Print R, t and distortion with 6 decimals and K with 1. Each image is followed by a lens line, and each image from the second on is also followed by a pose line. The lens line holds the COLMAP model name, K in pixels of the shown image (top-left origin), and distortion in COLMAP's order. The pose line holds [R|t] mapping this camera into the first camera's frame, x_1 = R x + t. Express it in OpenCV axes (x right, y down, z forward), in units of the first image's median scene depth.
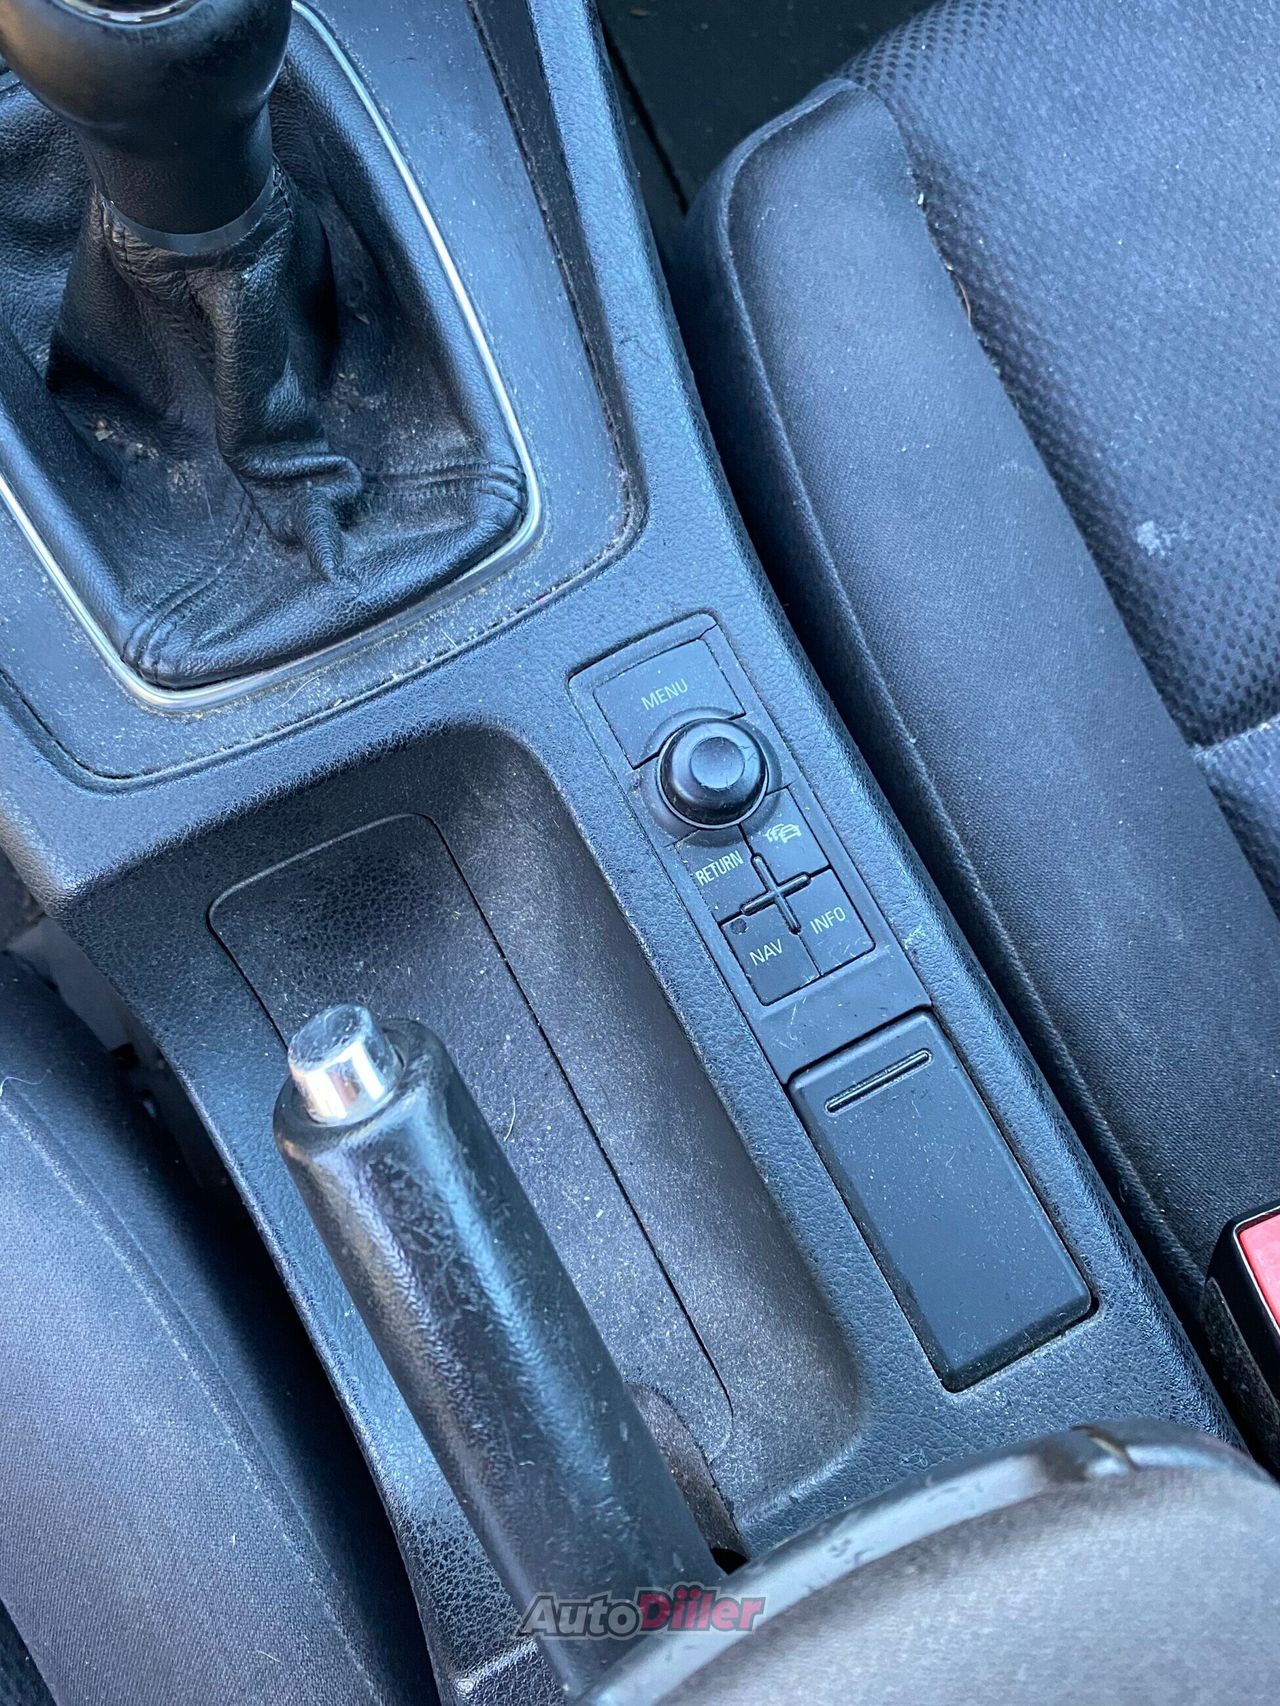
lens RADIAL K [[1497.1, 0, 640.0], [0, 1497.1, 853.0], [0, 0, 1]] dist [-0.014535, 0.022007]
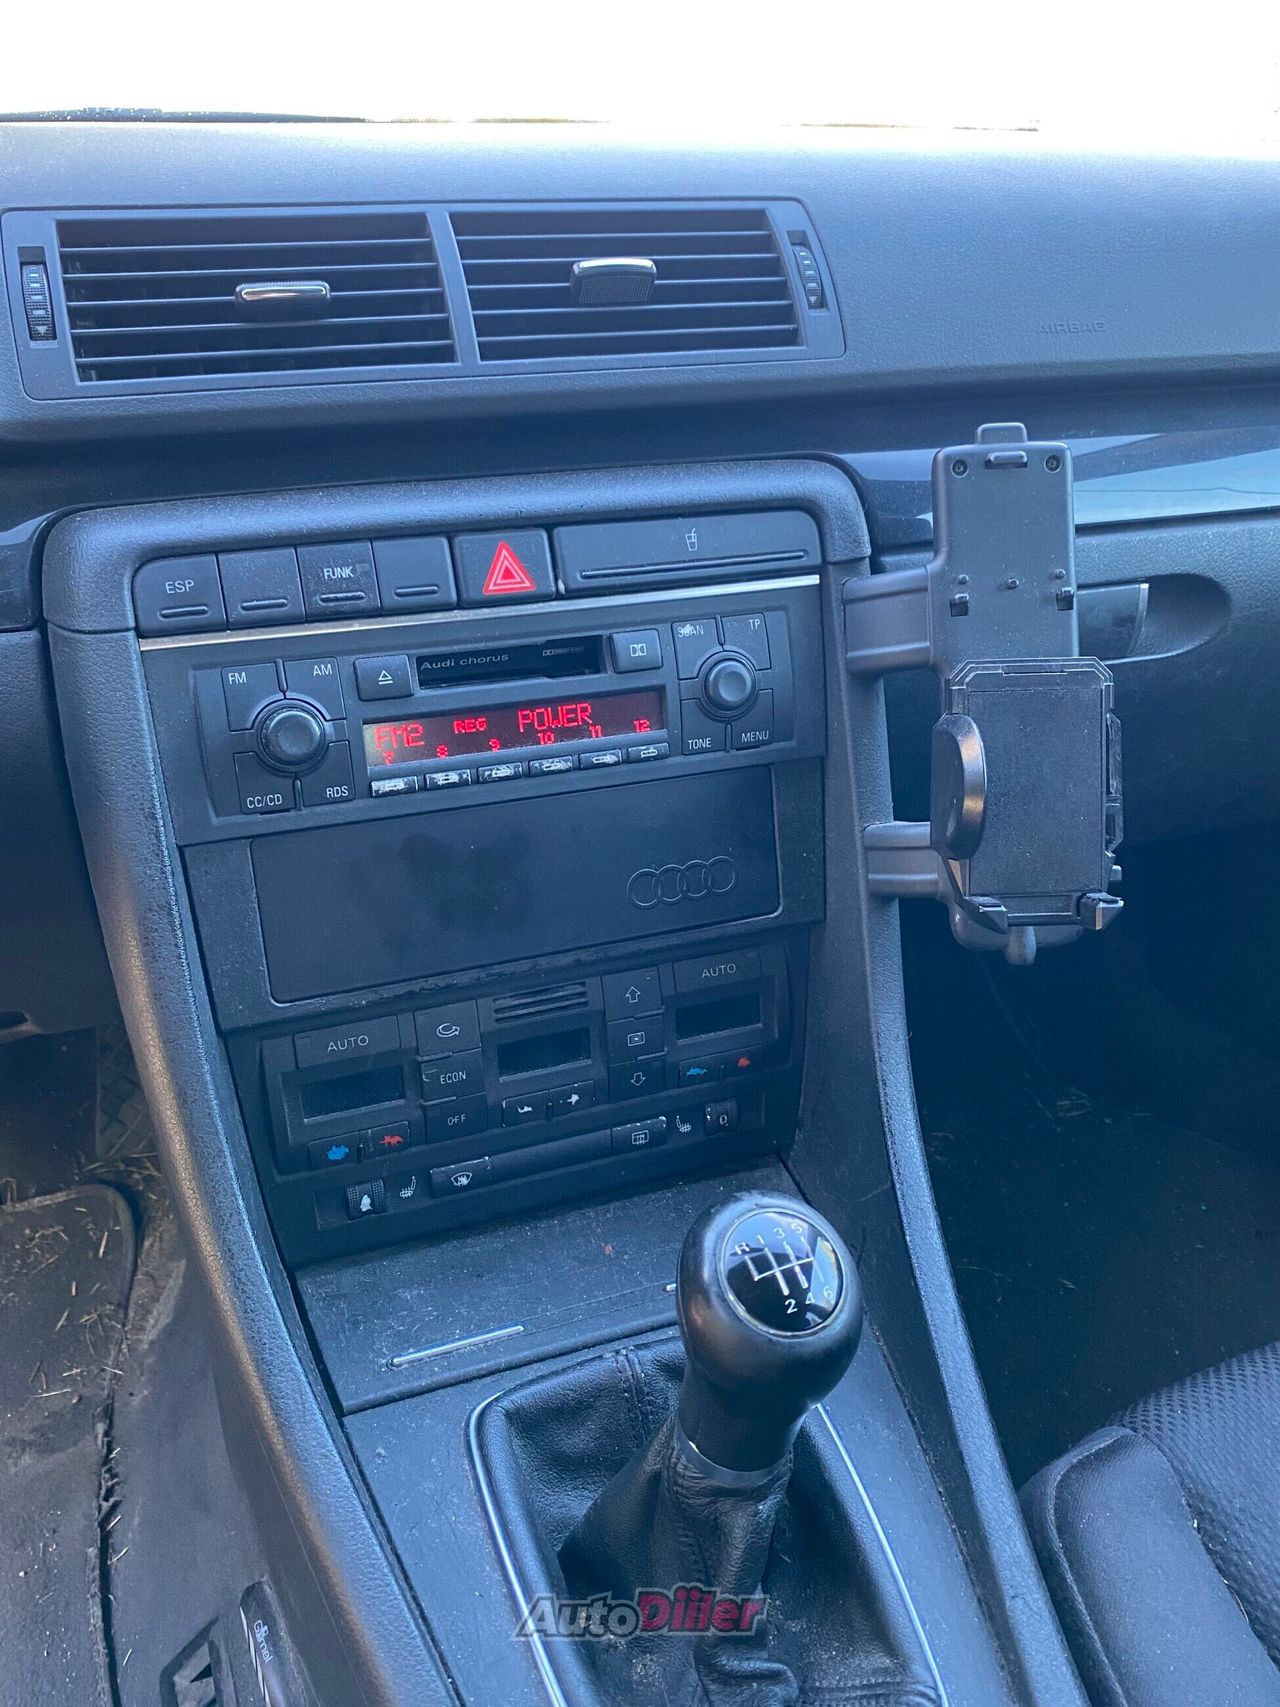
lens RADIAL K [[1497.9, 0, 640.0], [0, 1497.9, 853.5], [0, 0, 1]] dist [-0.014535, 0.022007]
pose [[0.992472, 0.085930, -0.087268, -0.262947], [-0.122374, 0.667115, -0.734835, 0.211465], [-0.004927, 0.739982, 0.672609, -0.335910]]
